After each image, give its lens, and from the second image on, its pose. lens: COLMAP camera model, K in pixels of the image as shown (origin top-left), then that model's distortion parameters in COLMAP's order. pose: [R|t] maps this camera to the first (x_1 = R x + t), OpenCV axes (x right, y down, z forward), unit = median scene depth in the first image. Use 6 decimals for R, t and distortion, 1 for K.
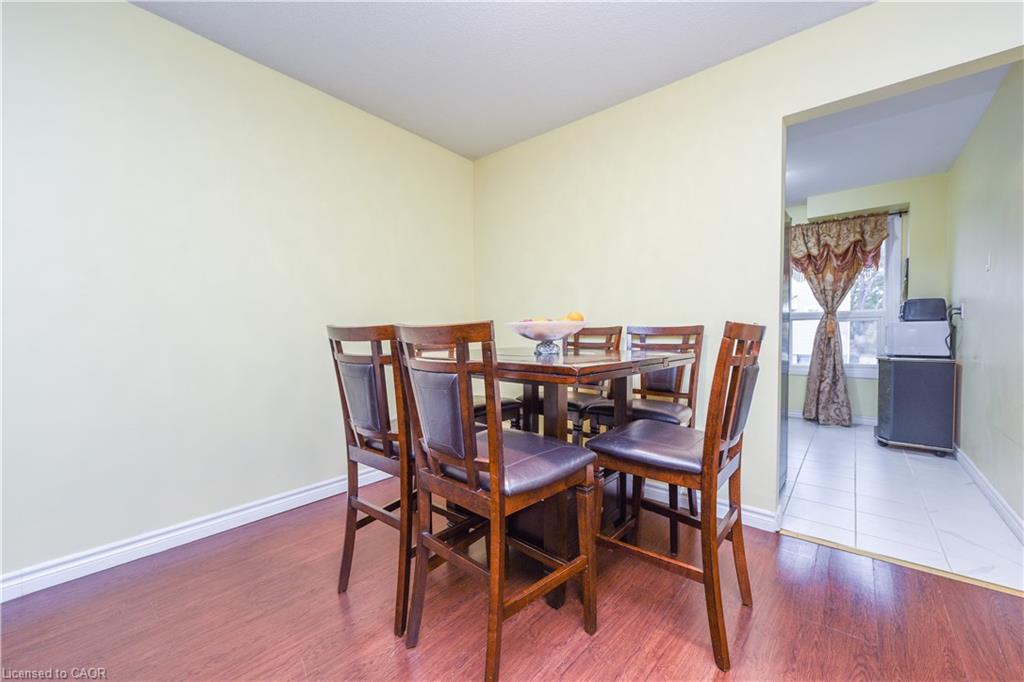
lens RADIAL K [[398.1, 0, 511.4], [0, 398.1, 339.6], [0, 0, 1]] dist [0.005799, -0.001437]
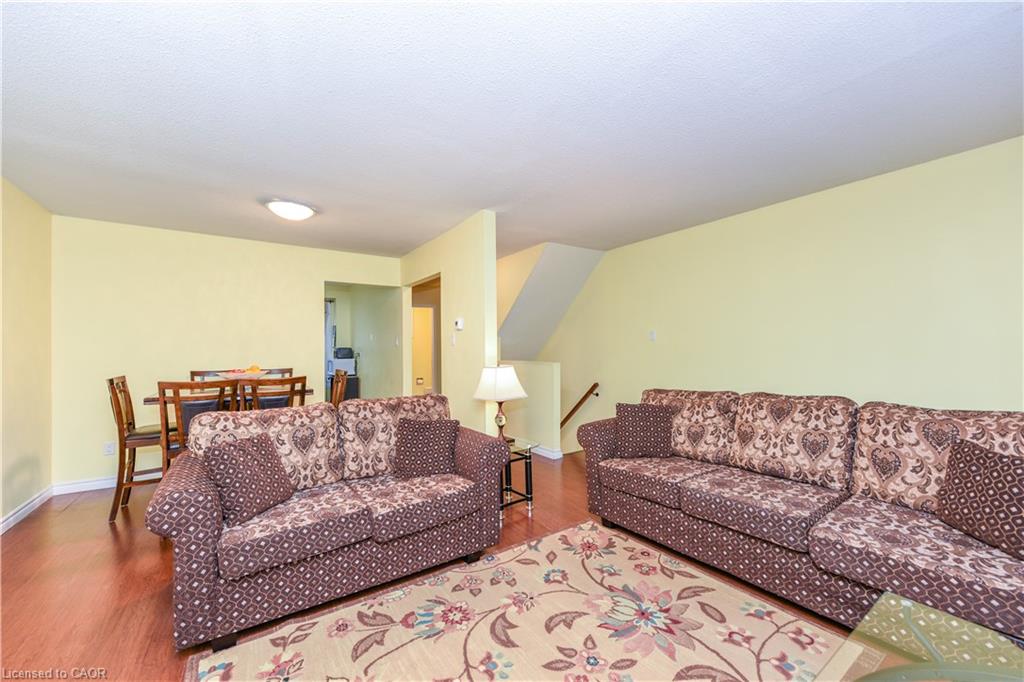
lens RADIAL K [[398.1, 0, 511.5], [0, 398.1, 343.0], [0, 0, 1]] dist [0.005799, -0.001437]
pose [[0.257367, 0.016481, 0.966173, -0.658084], [0.024298, 0.999428, -0.023521, -0.047998], [-0.966008, 0.029530, 0.256819, -0.344256]]
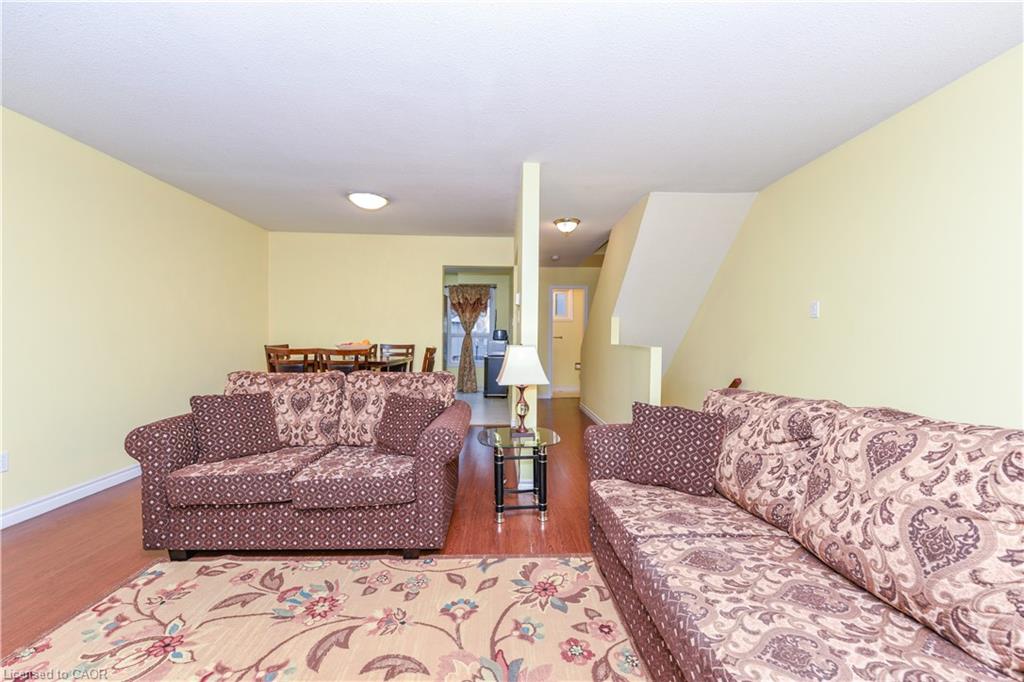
lens RADIAL K [[398.1, 0, 515.7], [0, 398.1, 342.5], [0, 0, 1]] dist [0.005799, -0.001437]
pose [[0.731640, 0.003140, 0.681684, -0.364420], [-0.003178, 0.999994, -0.001196, -0.024888], [-0.681684, -0.001291, 0.731645, -0.598814]]
